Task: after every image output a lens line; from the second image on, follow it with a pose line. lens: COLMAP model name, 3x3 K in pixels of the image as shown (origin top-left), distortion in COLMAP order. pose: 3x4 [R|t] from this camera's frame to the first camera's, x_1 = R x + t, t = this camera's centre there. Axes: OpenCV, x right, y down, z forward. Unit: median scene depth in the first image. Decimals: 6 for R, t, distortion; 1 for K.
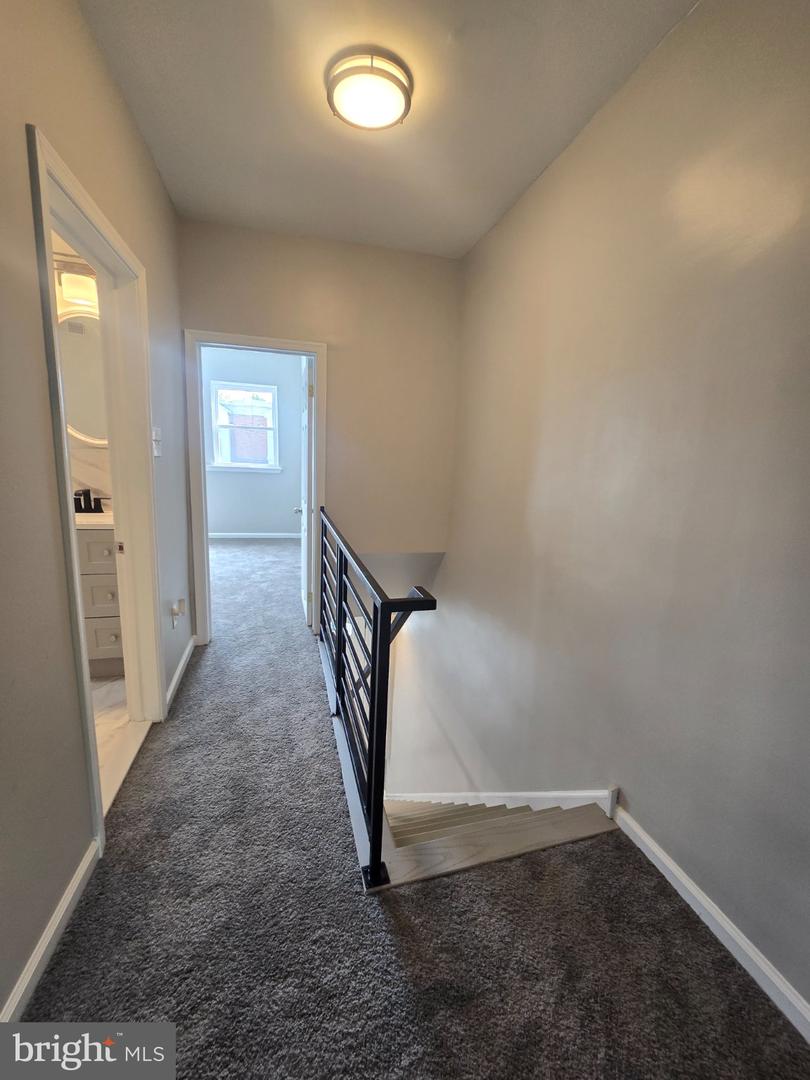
lens RADIAL K [[444.8, 0, 408.0], [0, 444.8, 537.4], [0, 0, 1]] dist [-0.002857, 0.002434]
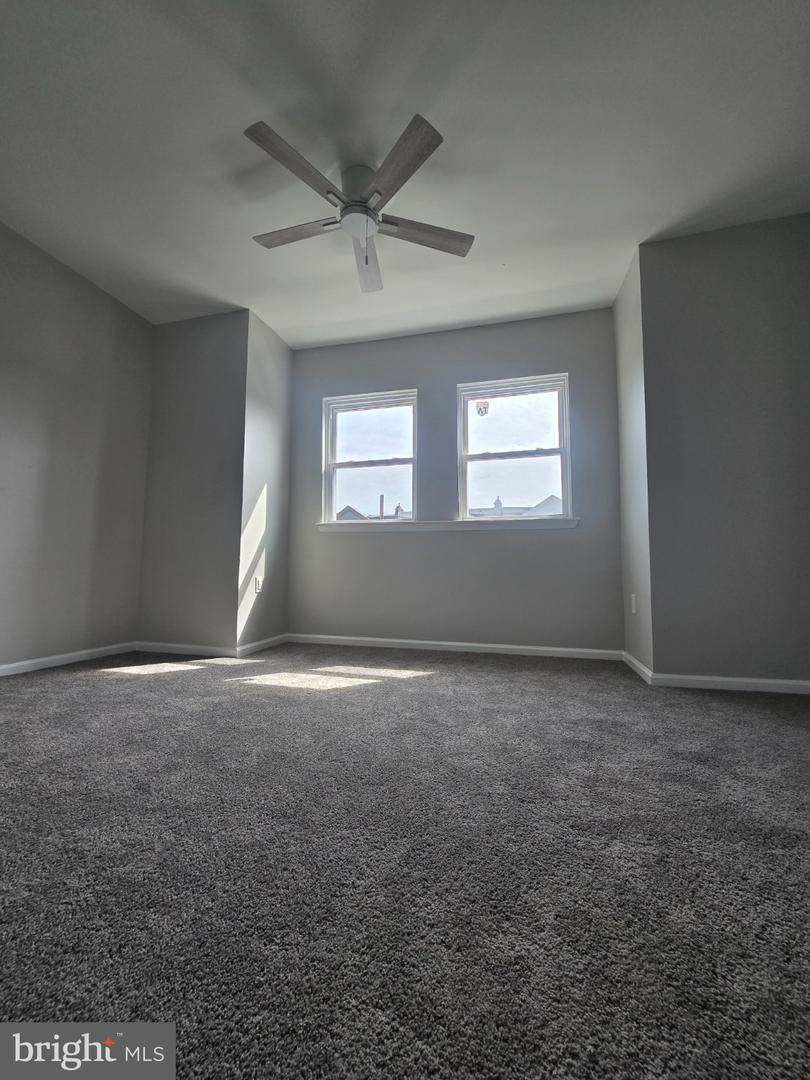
lens RADIAL K [[444.8, 0, 403.6], [0, 444.8, 545.4], [0, 0, 1]] dist [-0.002857, 0.002434]
pose [[0.857382, -0.074500, -0.509261, -0.538839], [-0.056210, 0.969995, -0.236536, 0.019292], [0.511602, 0.231427, 0.827469, 1.306811]]
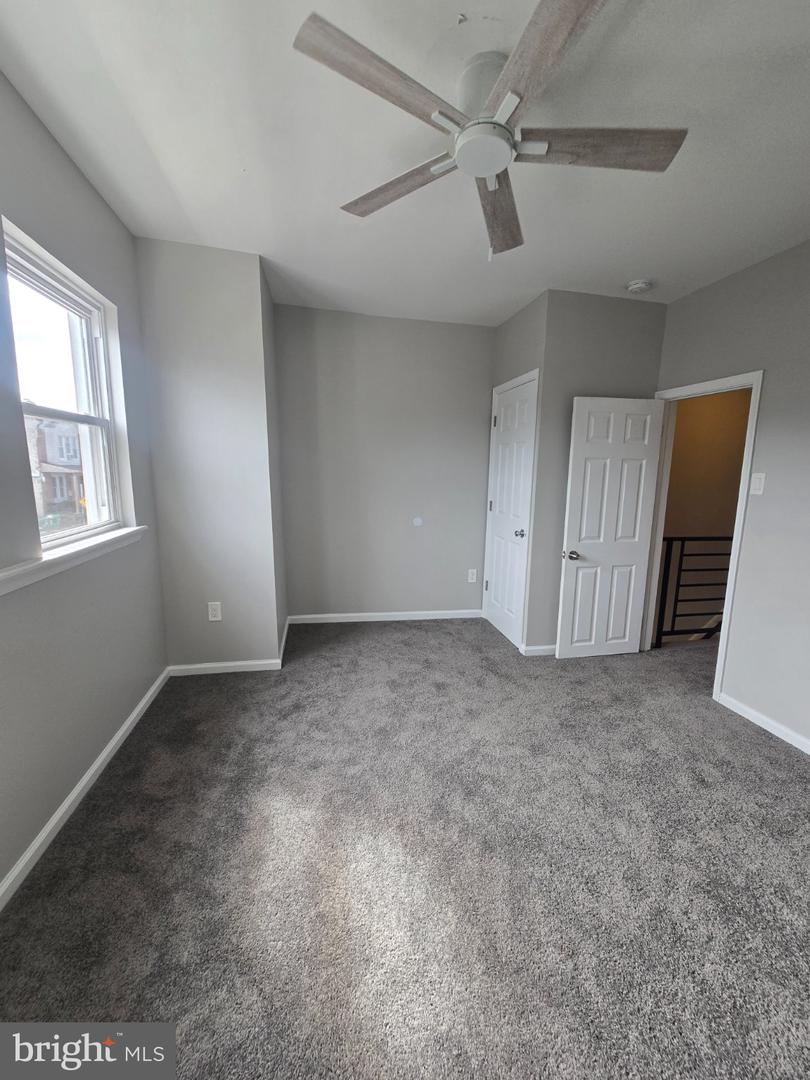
lens RADIAL K [[444.8, 0, 411.8], [0, 444.8, 541.6], [0, 0, 1]] dist [-0.002857, 0.002434]
pose [[0.065325, -0.205011, 0.976577, -1.758828], [0.164546, 0.967483, 0.192095, -0.484350], [-0.984204, 0.148143, 0.096935, 2.000468]]
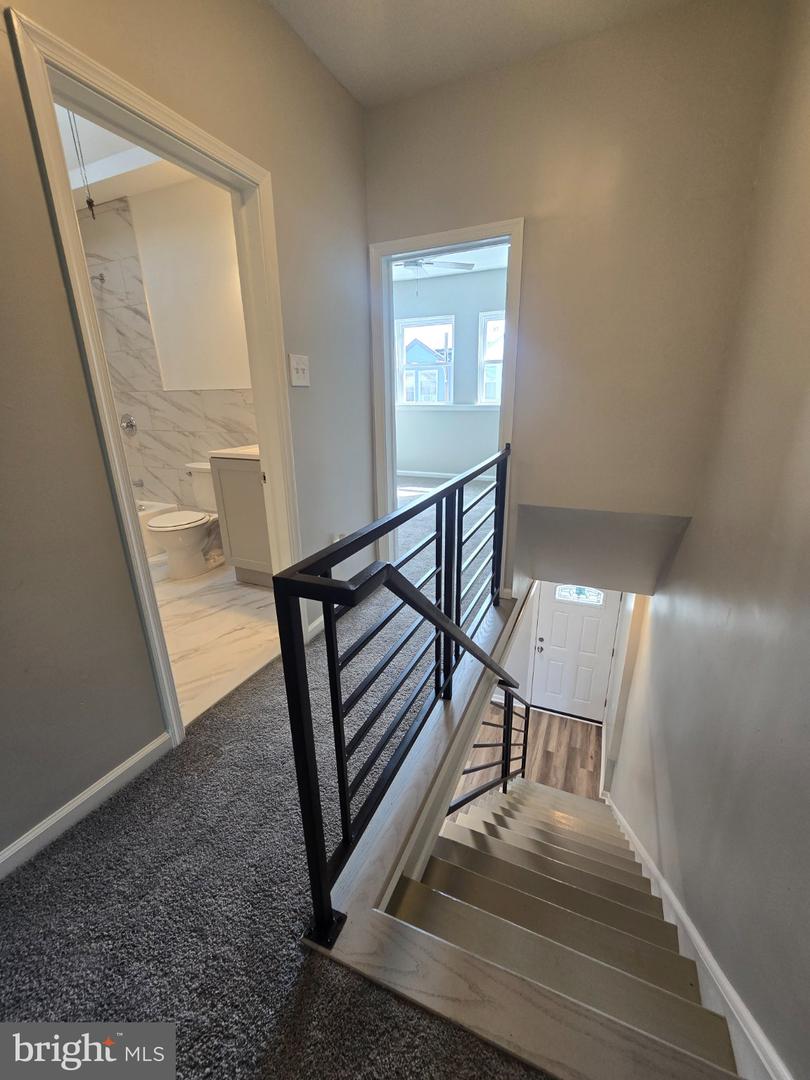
lens RADIAL K [[444.8, 0, 405.1], [0, 444.8, 541.9], [0, 0, 1]] dist [-0.002857, 0.002434]
pose [[0.771398, 0.141980, -0.620312, 0.241458], [-0.060353, 0.986721, 0.150792, -0.005146], [0.633485, -0.078883, 0.769724, 0.328054]]
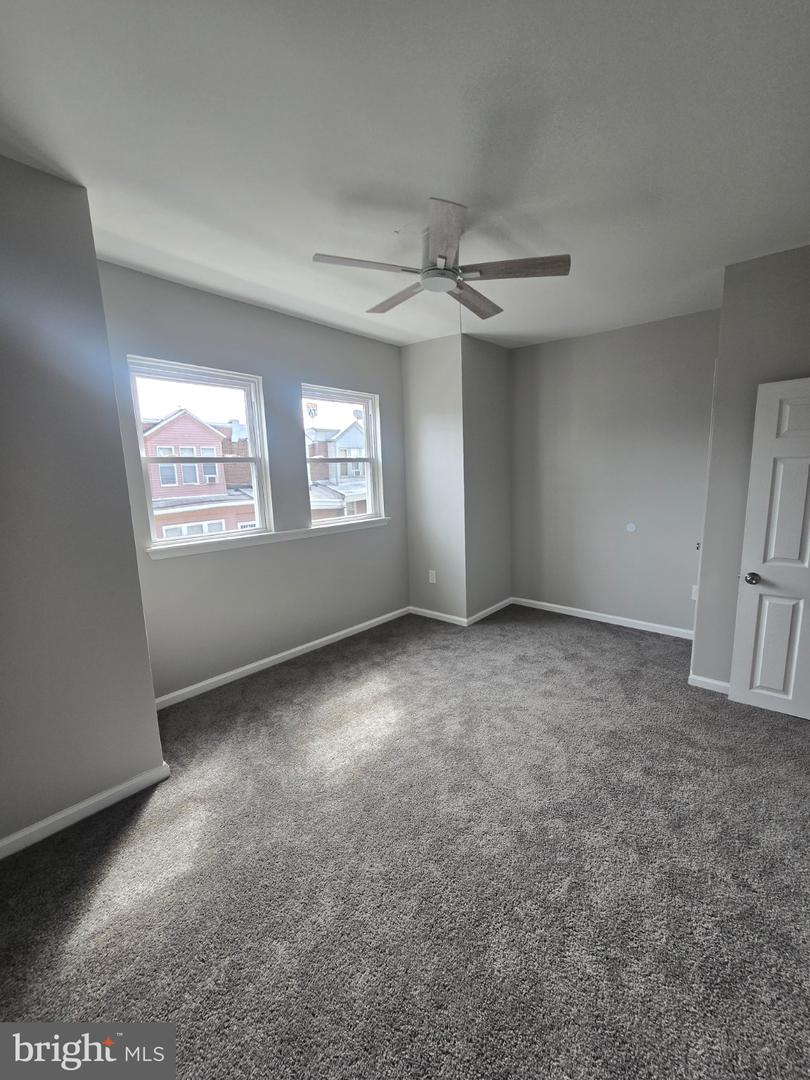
lens RADIAL K [[444.8, 0, 403.3], [0, 444.8, 546.8], [0, 0, 1]] dist [-0.002857, 0.002434]
pose [[0.829641, -0.163270, 0.533890, -1.705265], [0.168103, 0.984958, 0.039987, -0.368117], [-0.532388, 0.056573, 0.844608, 1.170405]]
